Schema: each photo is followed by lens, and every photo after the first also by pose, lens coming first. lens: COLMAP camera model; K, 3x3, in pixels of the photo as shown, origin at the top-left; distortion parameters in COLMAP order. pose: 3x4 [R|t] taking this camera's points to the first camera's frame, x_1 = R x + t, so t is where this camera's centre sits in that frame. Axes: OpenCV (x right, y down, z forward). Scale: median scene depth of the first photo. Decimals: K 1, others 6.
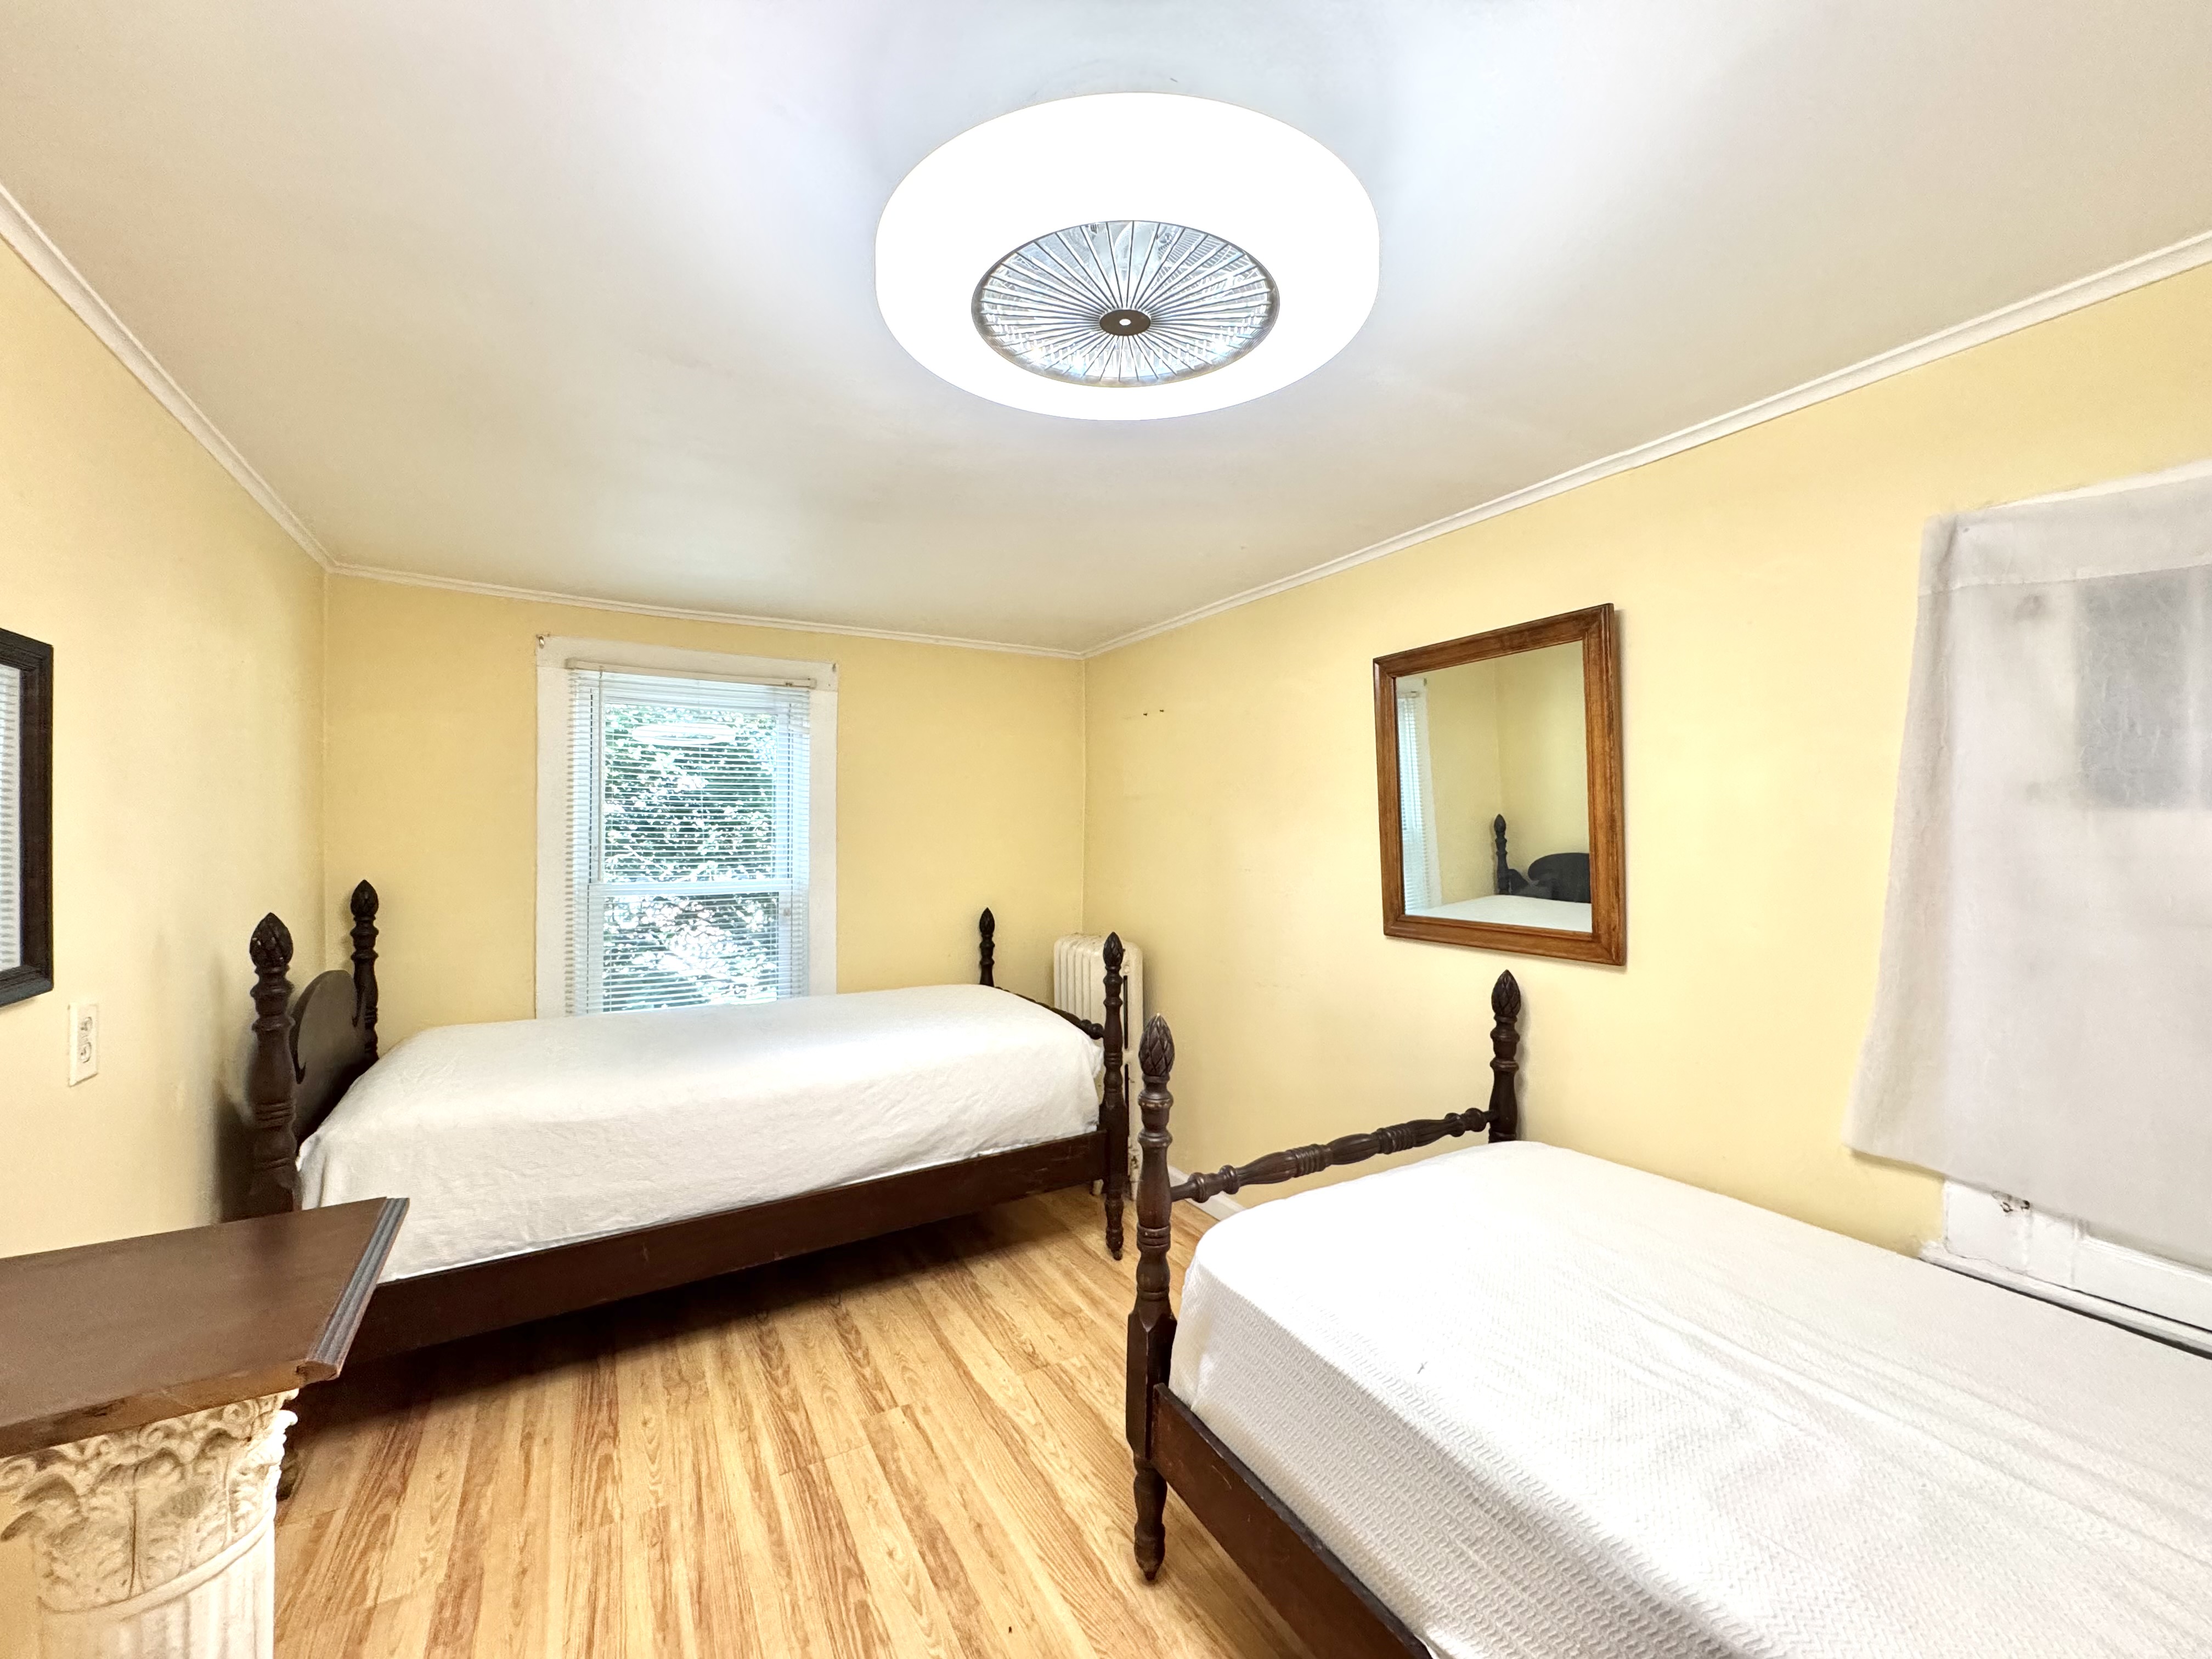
lens RADIAL K [[881.1, 0, 1106.0], [0, 881.1, 829.5], [0, 0, 1]] dist [-0.002847, 0.000583]
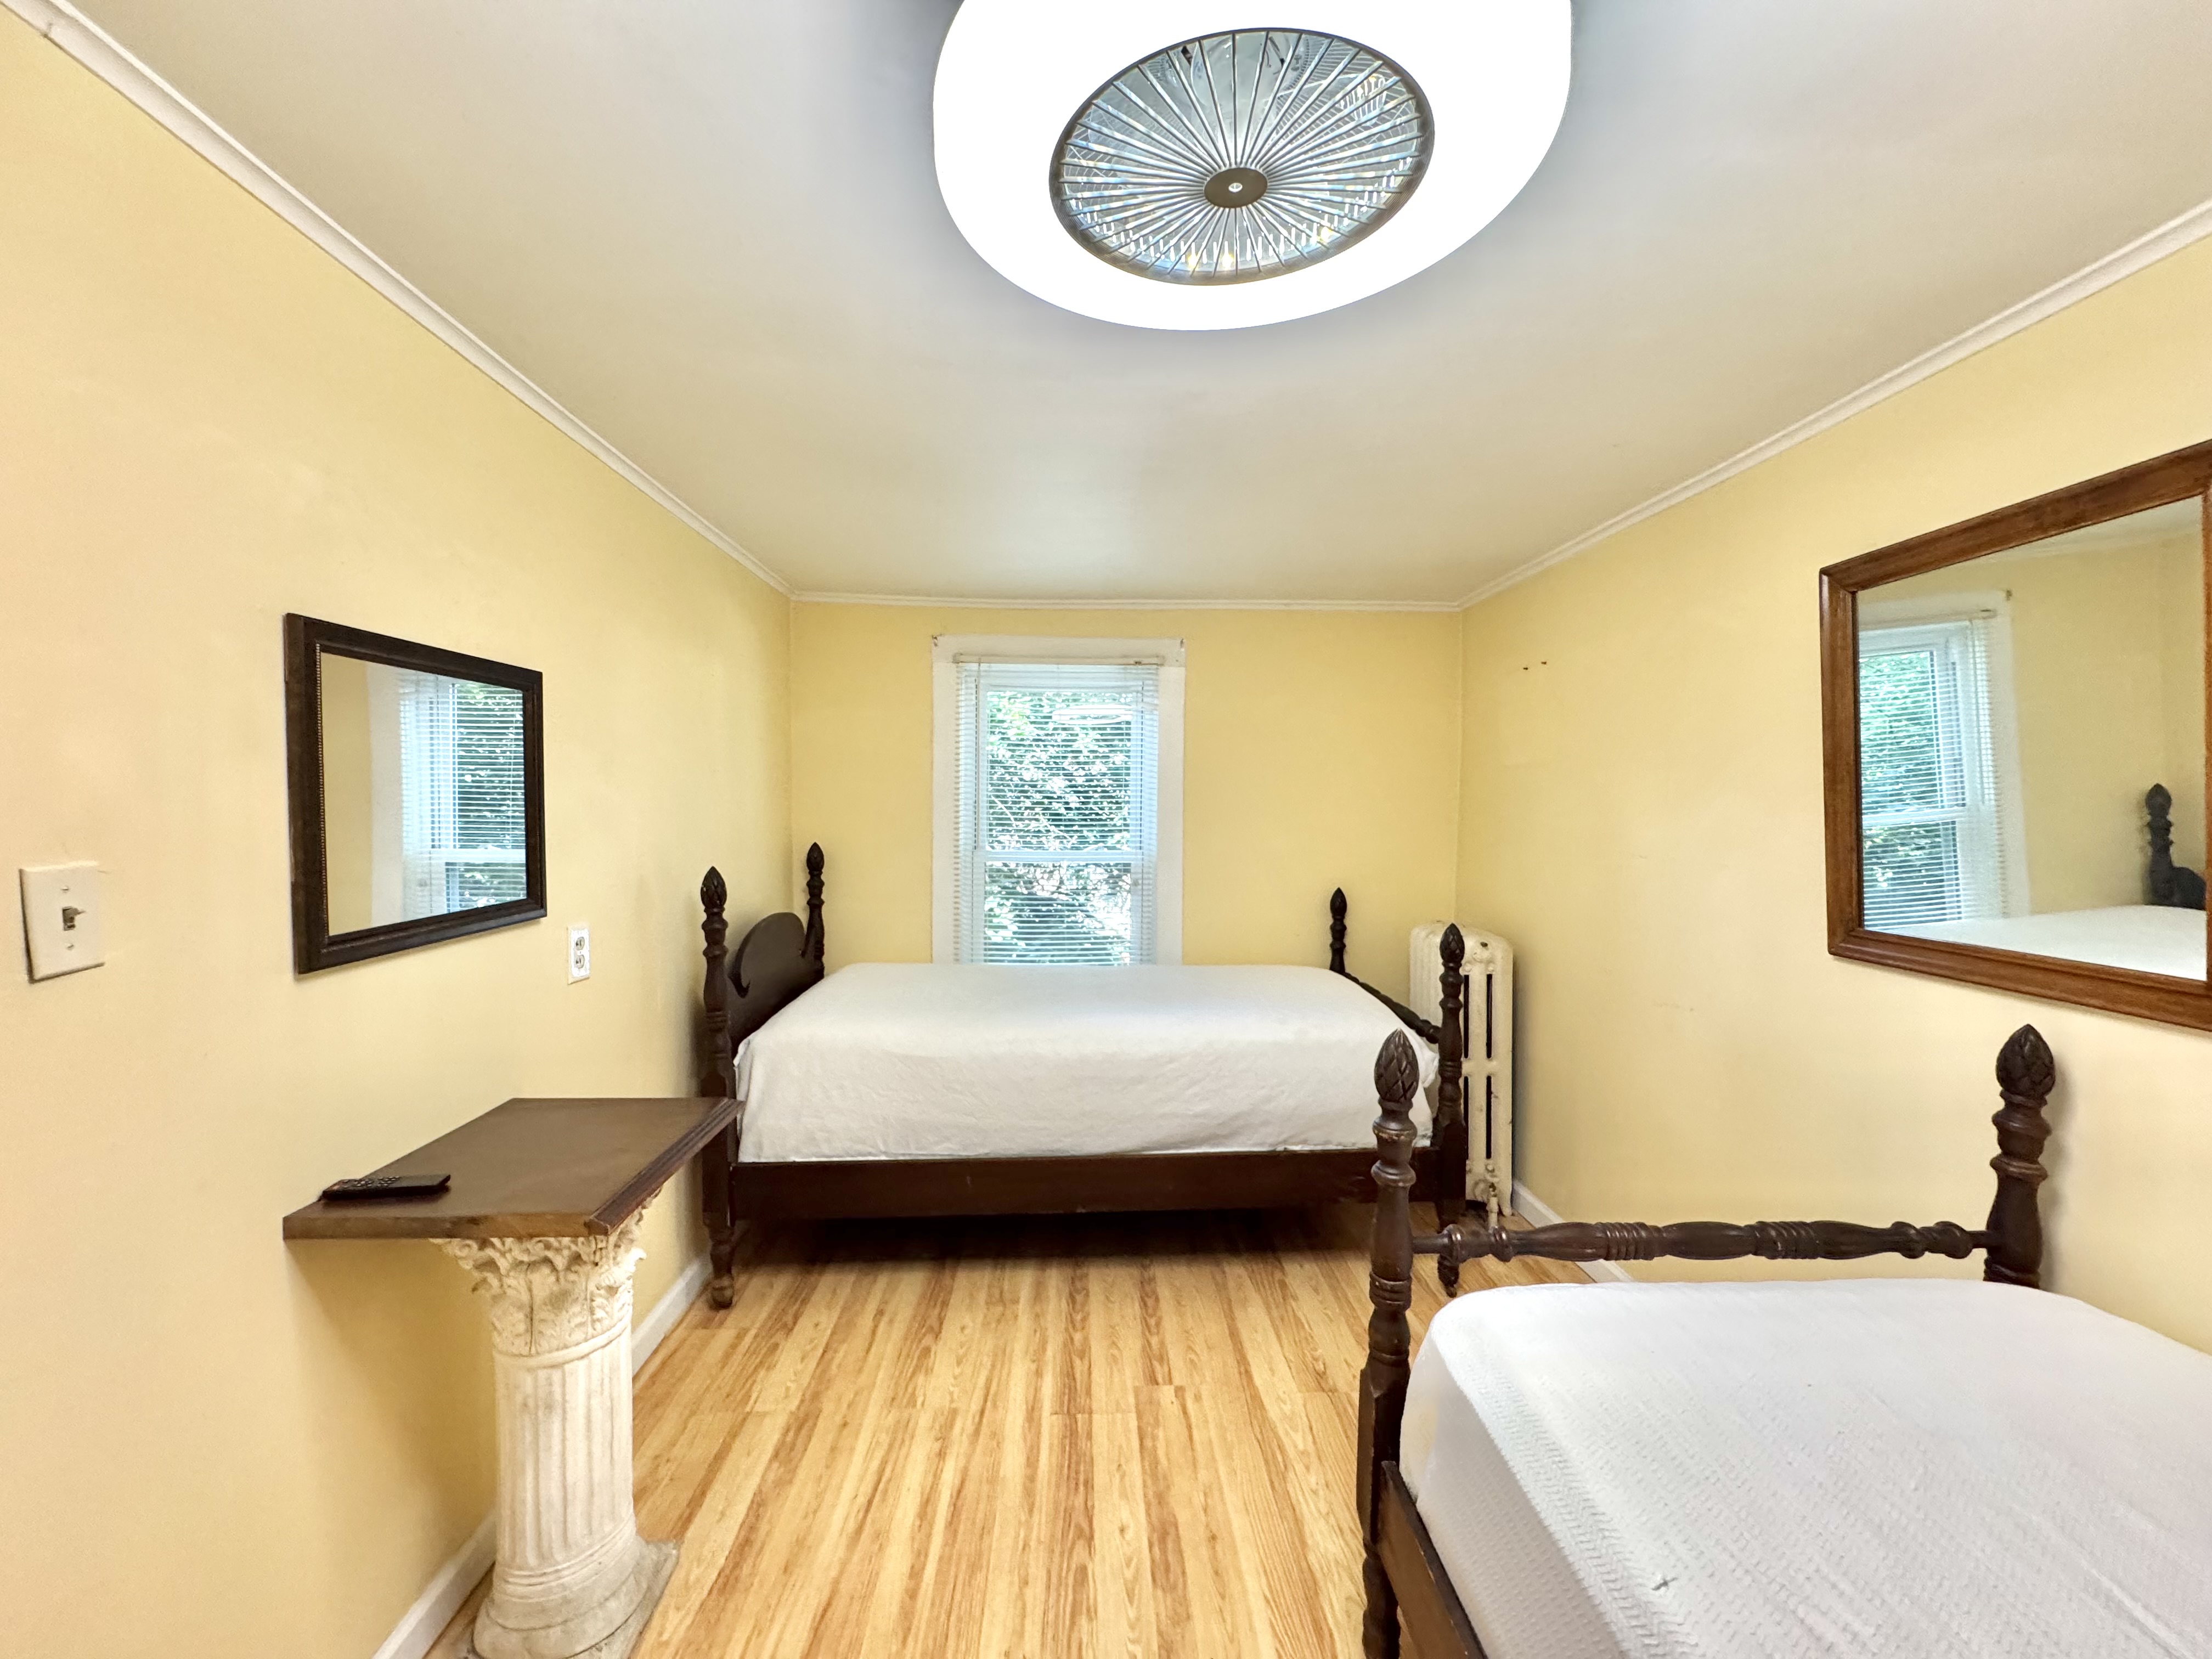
lens RADIAL K [[881.9, 0, 1101.1], [0, 881.9, 830.9], [0, 0, 1]] dist [-0.000678, 0.000261]
pose [[0.880531, 0.019009, -0.473607, 0.156788], [-0.003498, 0.999429, 0.033611, -0.003842], [0.473976, -0.027939, 0.880095, 0.103827]]
